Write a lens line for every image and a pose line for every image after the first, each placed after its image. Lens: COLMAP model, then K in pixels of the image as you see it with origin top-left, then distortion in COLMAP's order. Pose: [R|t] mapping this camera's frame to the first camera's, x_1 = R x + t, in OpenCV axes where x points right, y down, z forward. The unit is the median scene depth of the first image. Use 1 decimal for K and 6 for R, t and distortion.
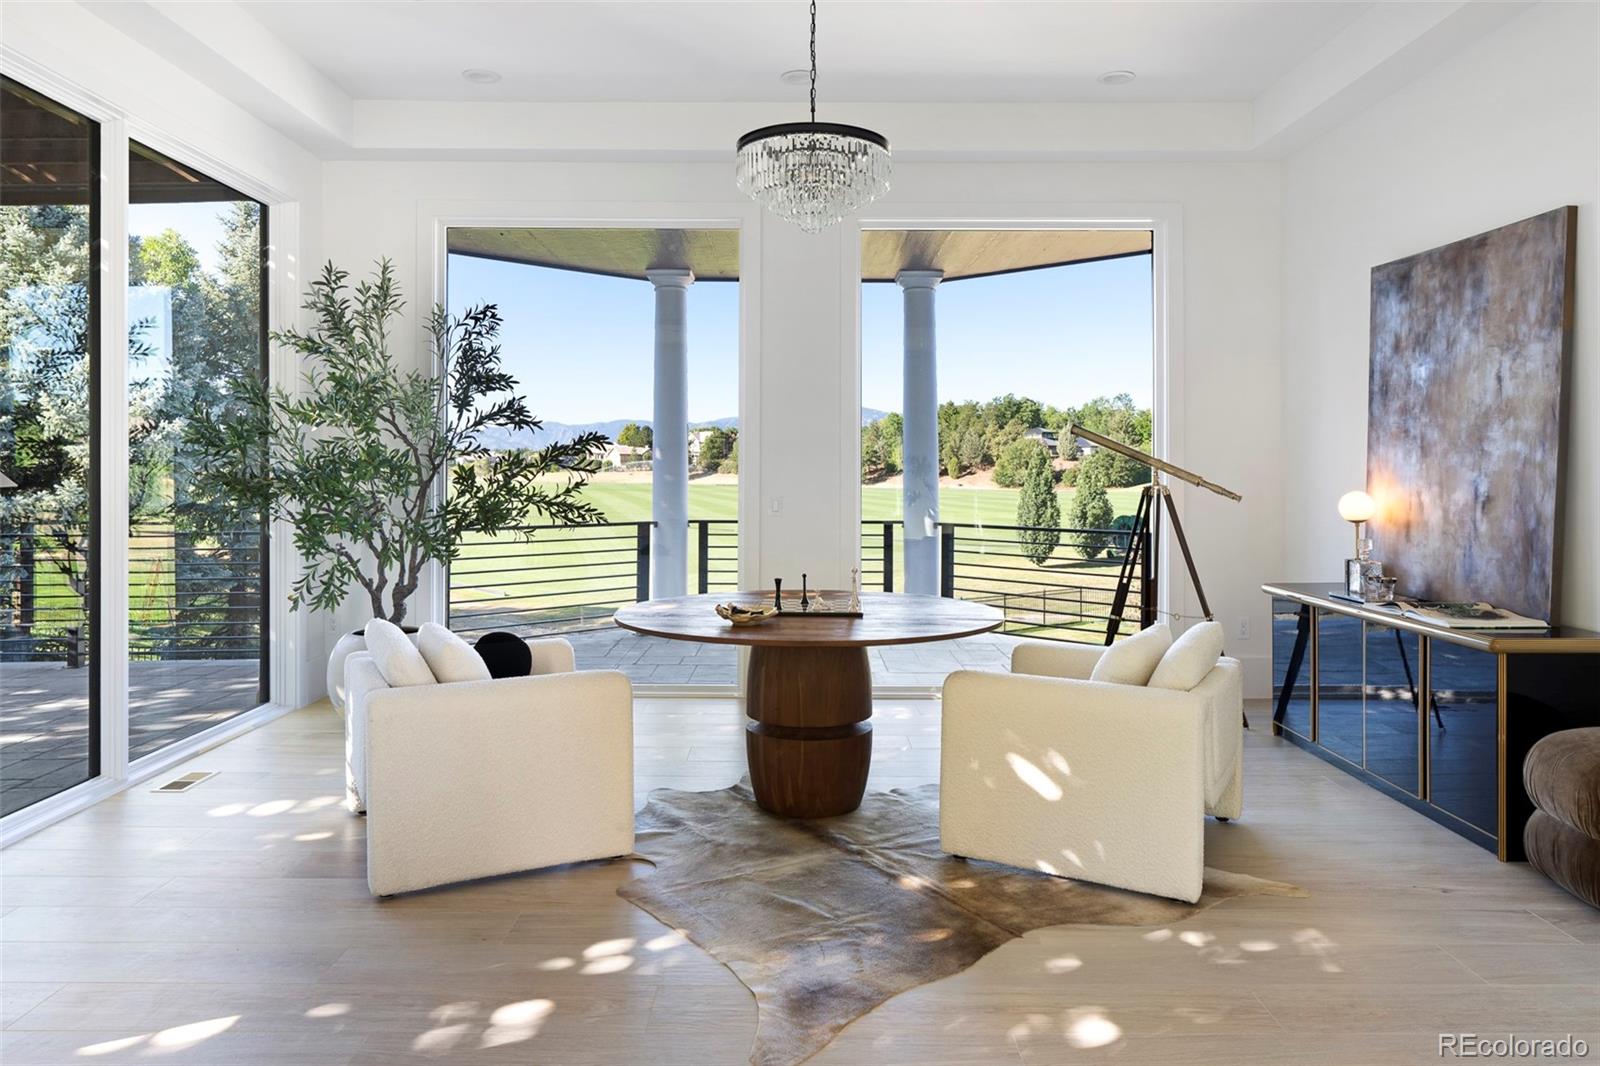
lens RADIAL K [[1108.9, 0, 804.4], [0, 1108.9, 541.7], [0, 0, 1]] dist [-0.000039, -0.000431]
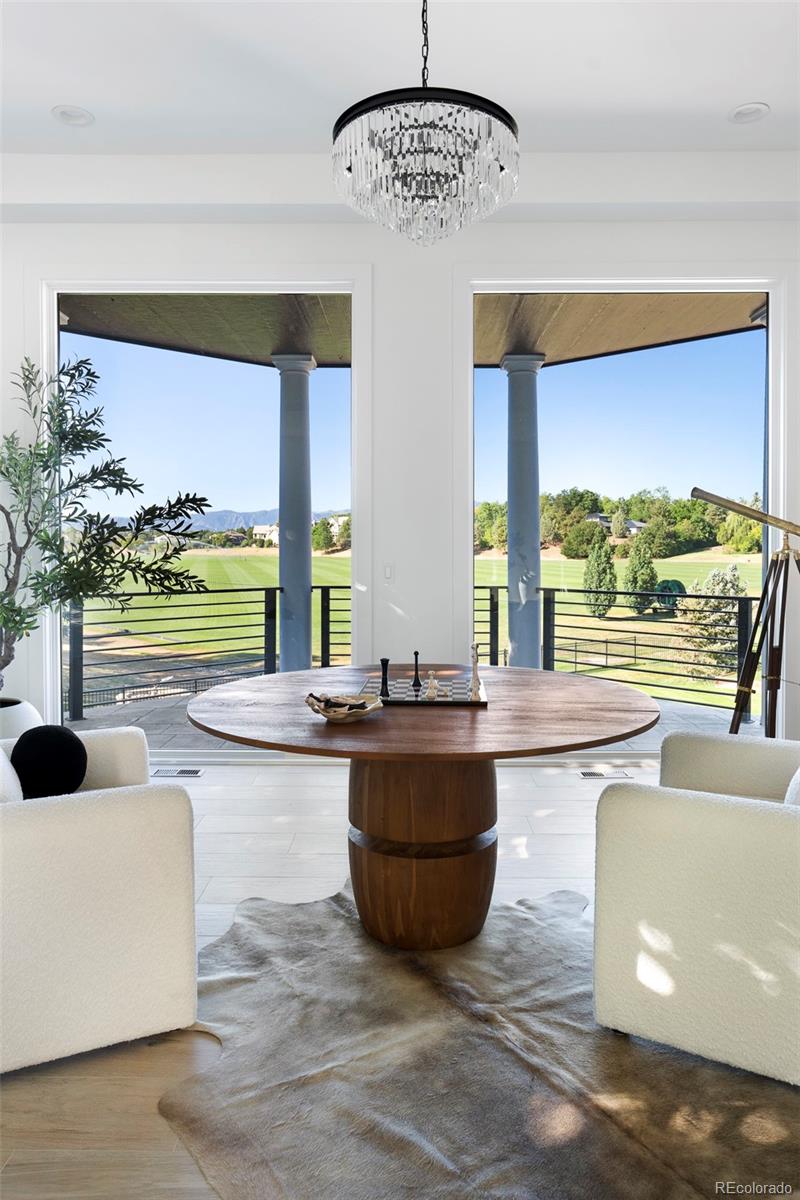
lens RADIAL K [[831.7, 0, 427.4], [0, 831.7, 634.1], [0, 0, 1]] dist [-0.000039, -0.000431]
pose [[0.999939, -0.003723, 0.010379, 0.001386], [0.003298, 0.999164, 0.040742, -0.008259], [-0.010522, -0.040706, 0.999116, 0.289128]]
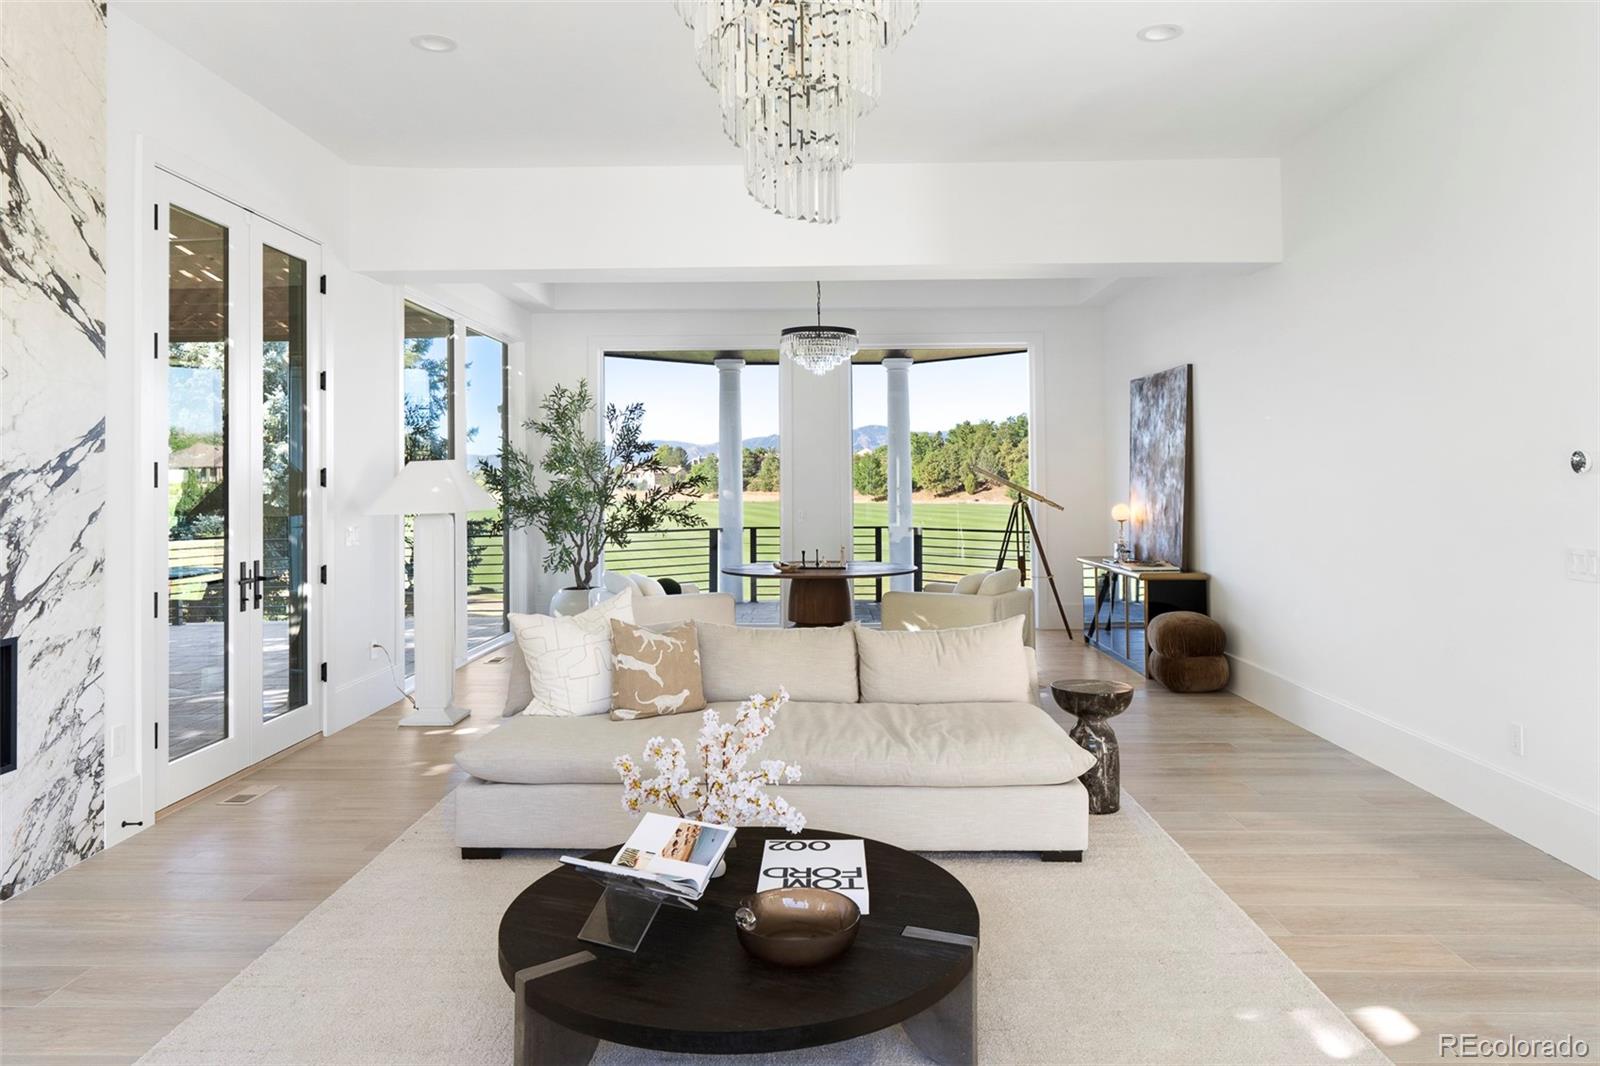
lens RADIAL K [[1077.8, 0, 797.8], [0, 1077.8, 530.2], [0, 0, 1]] dist [-0.005969, -0.000100]
pose [[0.999529, -0.007789, -0.029685, 0.018335], [0.007063, 0.999675, -0.024515, 0.034208], [0.029867, 0.024293, 0.999259, -0.724565]]
